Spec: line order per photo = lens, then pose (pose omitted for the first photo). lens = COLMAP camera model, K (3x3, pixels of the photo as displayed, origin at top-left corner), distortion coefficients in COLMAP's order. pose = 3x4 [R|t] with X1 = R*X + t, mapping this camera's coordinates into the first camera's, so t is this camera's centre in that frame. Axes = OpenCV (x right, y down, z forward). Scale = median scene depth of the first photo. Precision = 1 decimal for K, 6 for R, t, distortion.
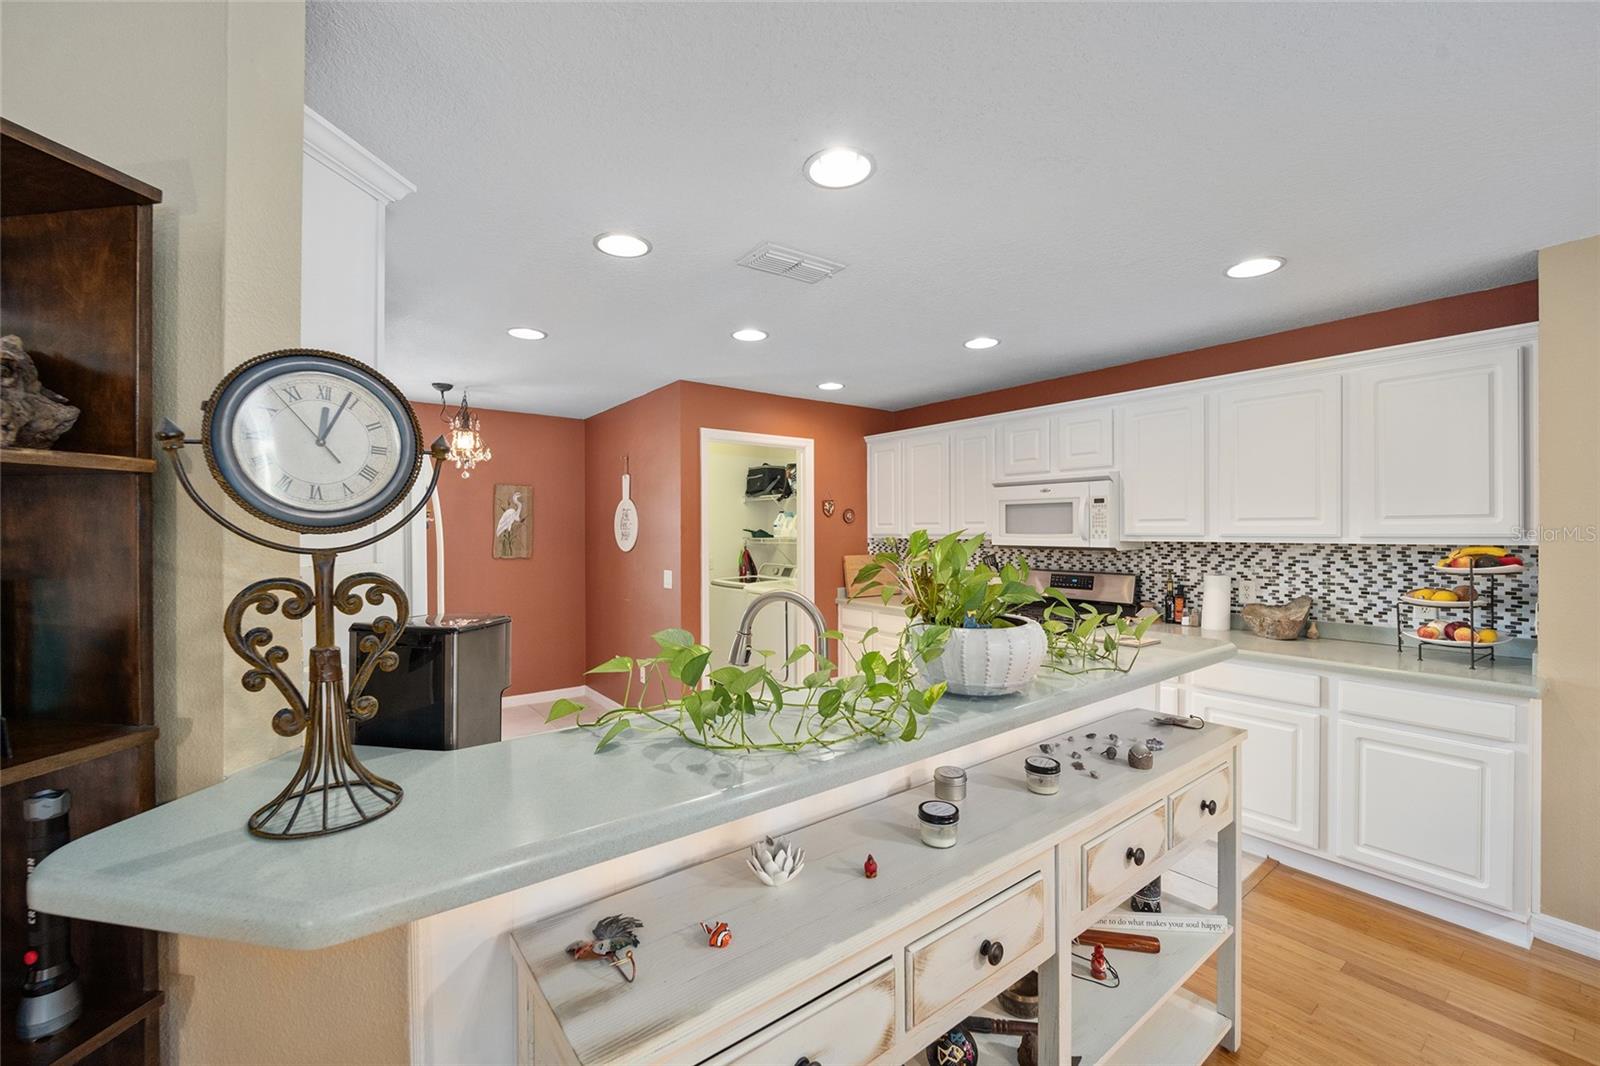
lens RADIAL K [[648.5, 0, 794.4], [0, 648.5, 532.7], [0, 0, 1]] dist [-0.015354, 0.001105]
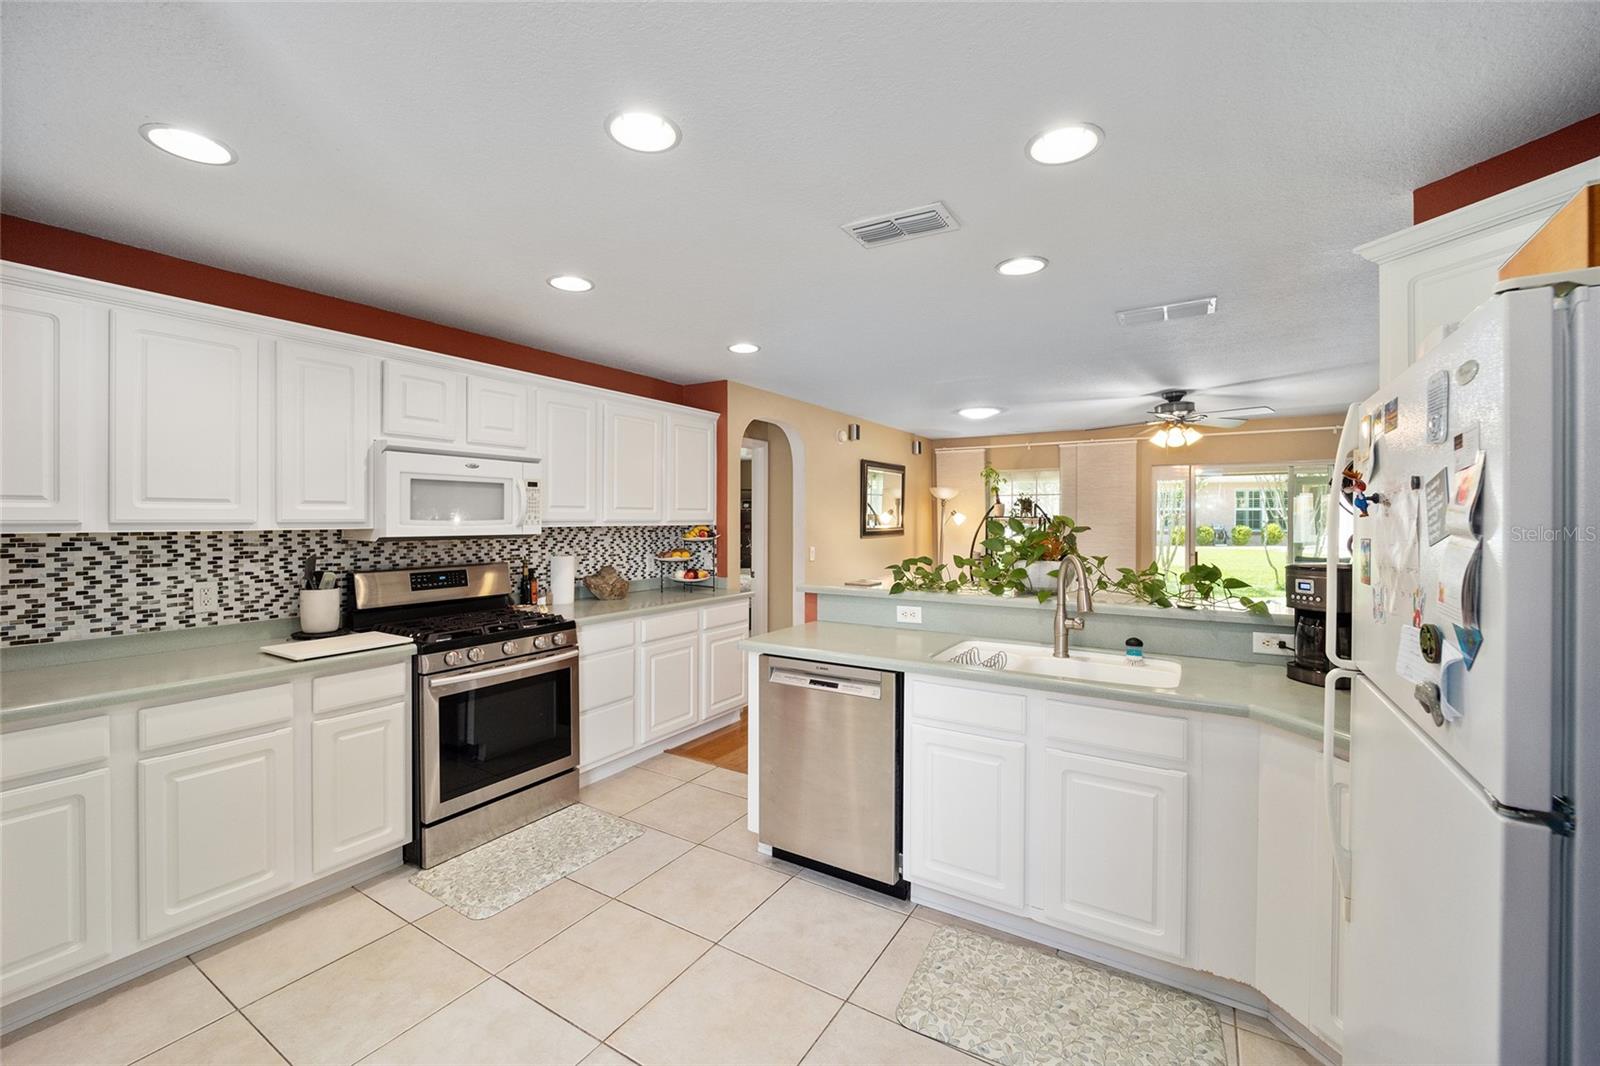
lens RADIAL K [[648.5, 0, 794.2], [0, 648.5, 519.0], [0, 0, 1]] dist [-0.015354, 0.001105]
pose [[-0.362700, 0.001515, 0.931905, -0.490338], [0.003114, 0.999995, -0.000413, 0.002058], [-0.931901, 0.002752, -0.362703, 0.896984]]
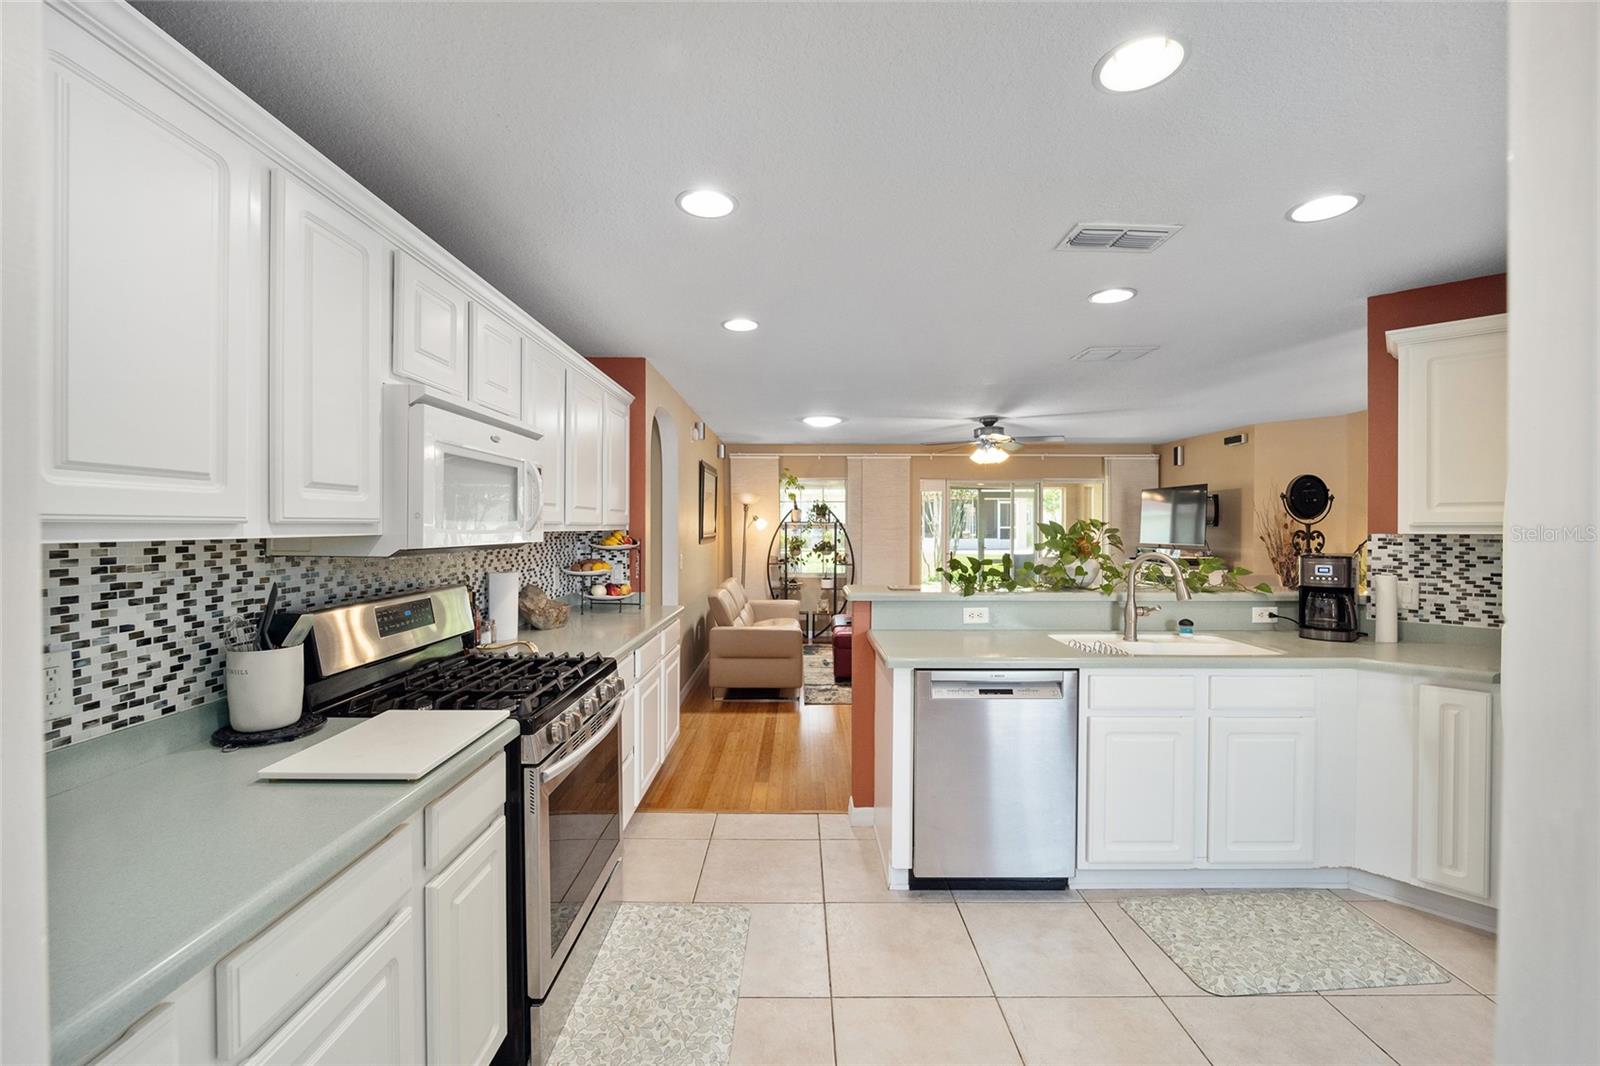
lens RADIAL K [[648.5, 0, 794.1], [0, 648.5, 528.5], [0, 0, 1]] dist [-0.015354, 0.001105]
pose [[-0.799075, -0.001072, 0.601231, -0.119611], [0.002783, 0.999981, 0.005482, 0.005394], [-0.601225, 0.006054, -0.799057, 1.244203]]
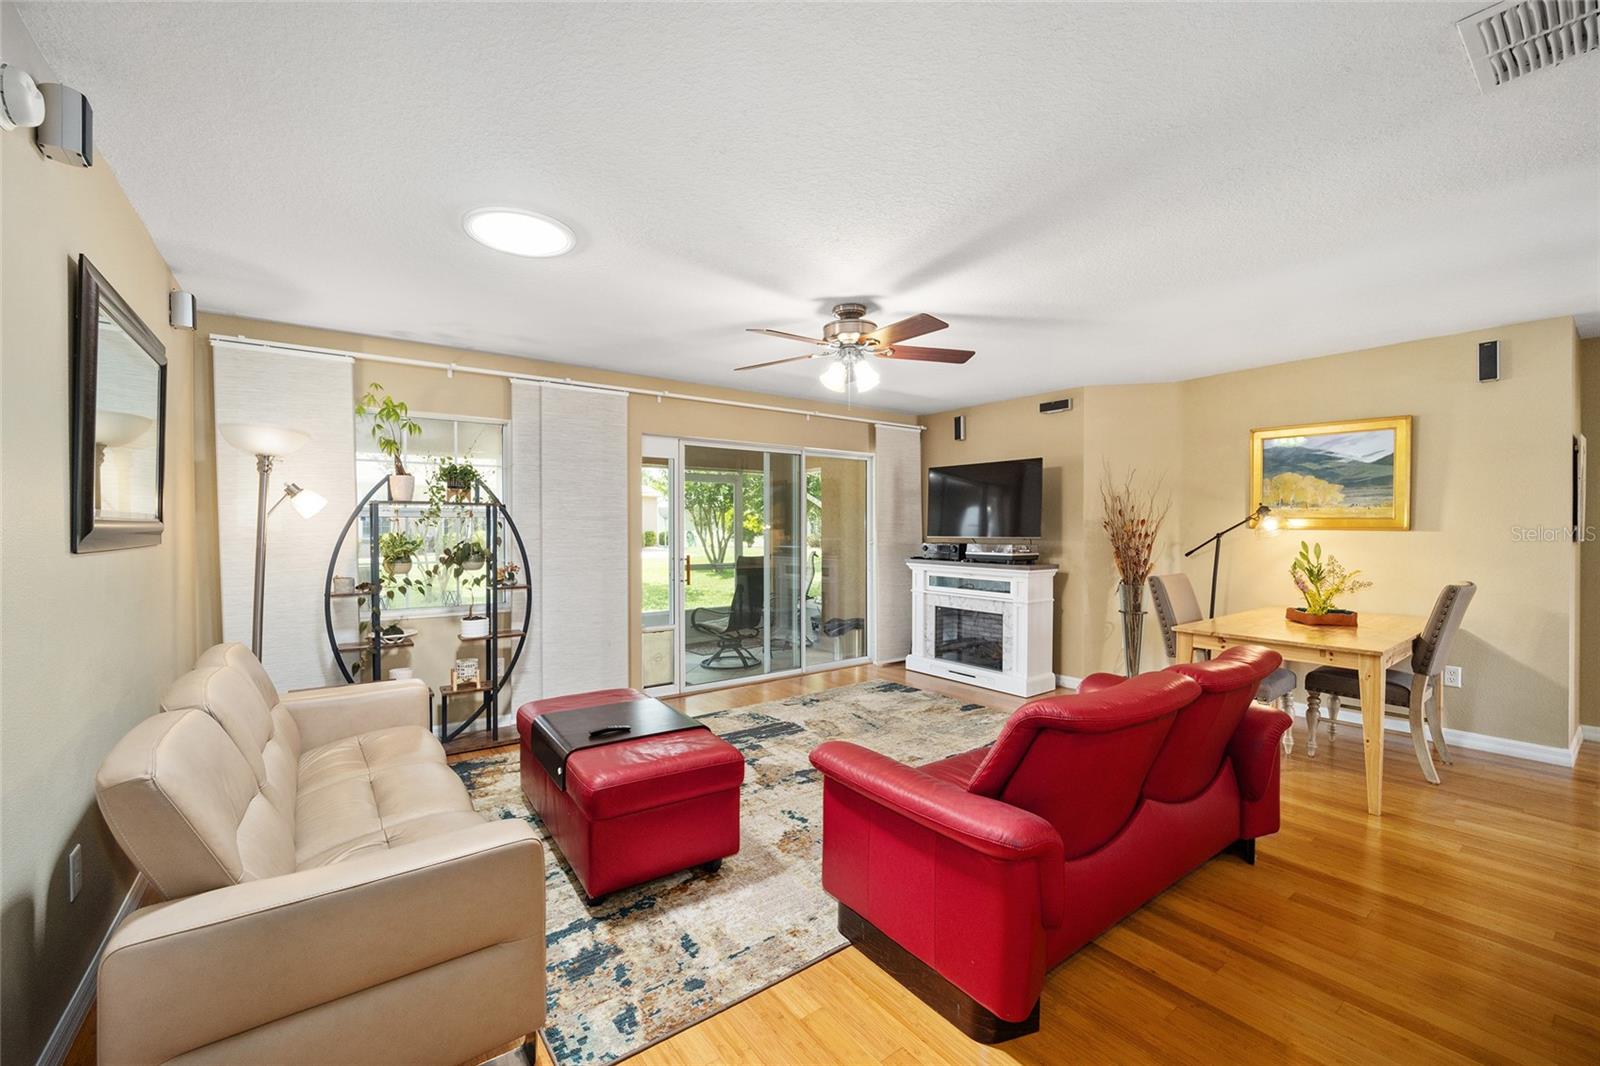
lens RADIAL K [[648.5, 0, 792.5], [0, 648.5, 530.8], [0, 0, 1]] dist [-0.015354, 0.001105]
pose [[-0.999947, 0.005078, 0.008984, 0.512966], [0.005137, 0.999965, 0.006552, 0.035320], [-0.008951, 0.006598, -0.999938, 0.555765]]
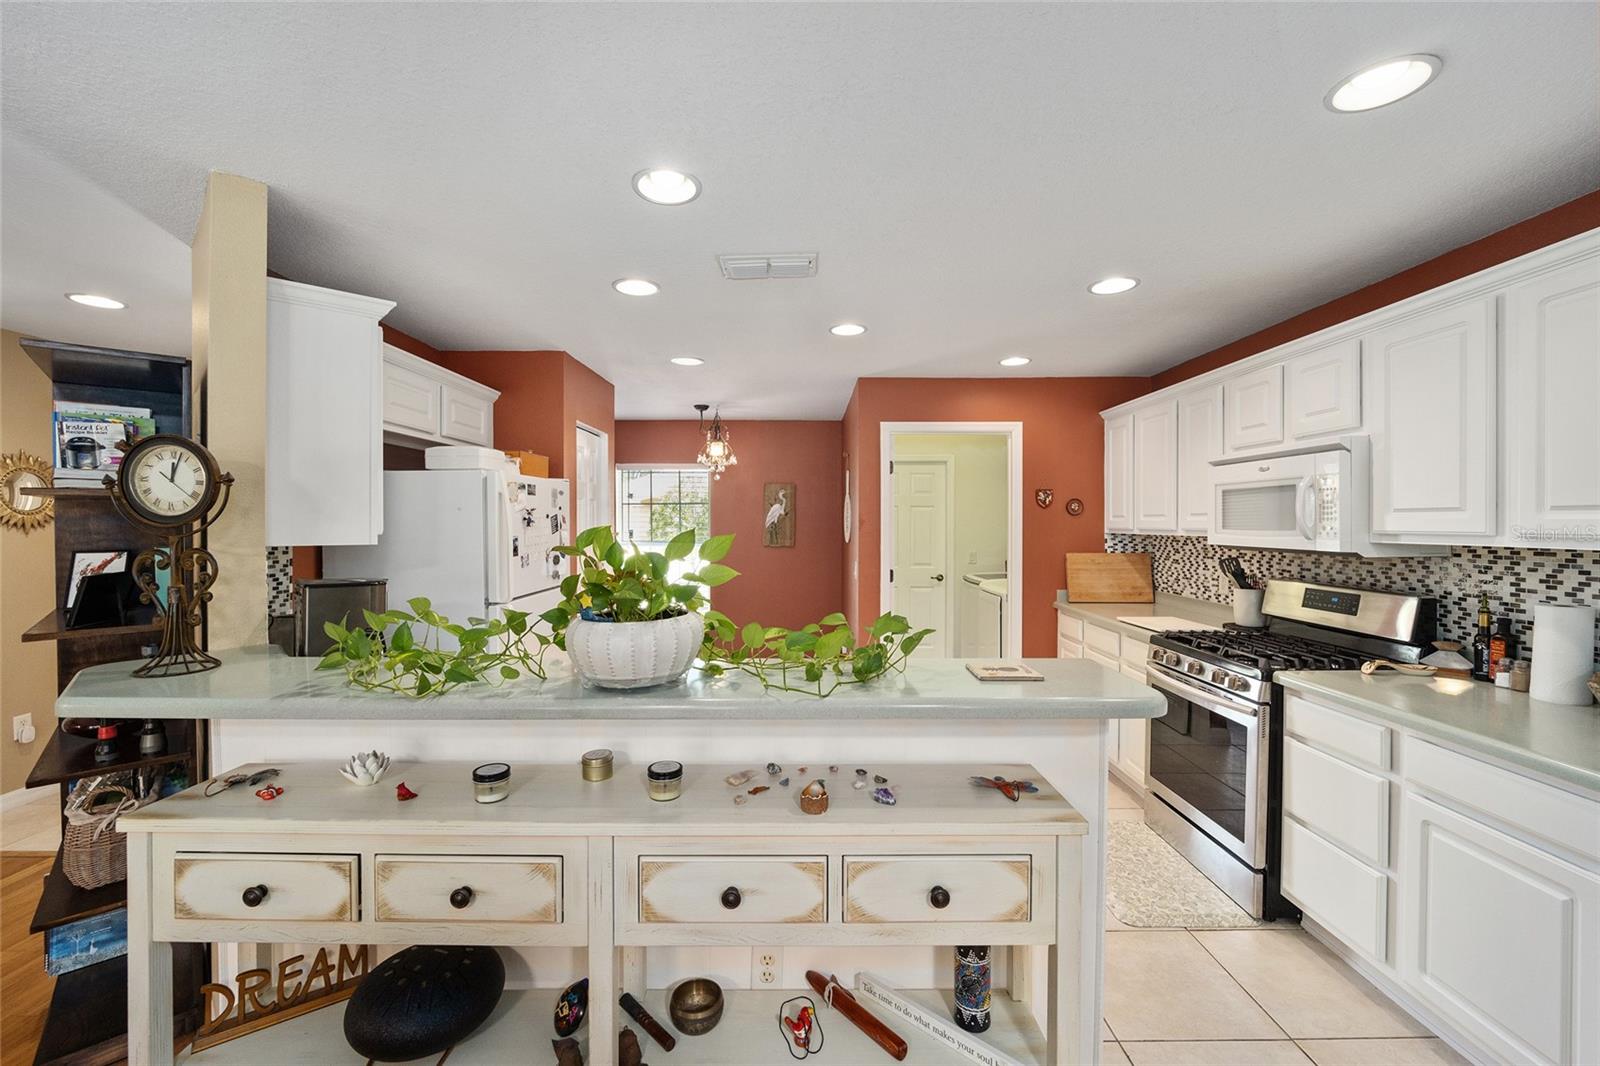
lens RADIAL K [[648.5, 0, 788.6], [0, 648.5, 532.9], [0, 0, 1]] dist [-0.015354, 0.001105]
pose [[0.793193, 0.012294, -0.608846, 0.394616], [-0.003859, 0.999878, 0.015161, -0.003831], [0.608958, -0.009676, 0.793143, 0.122717]]
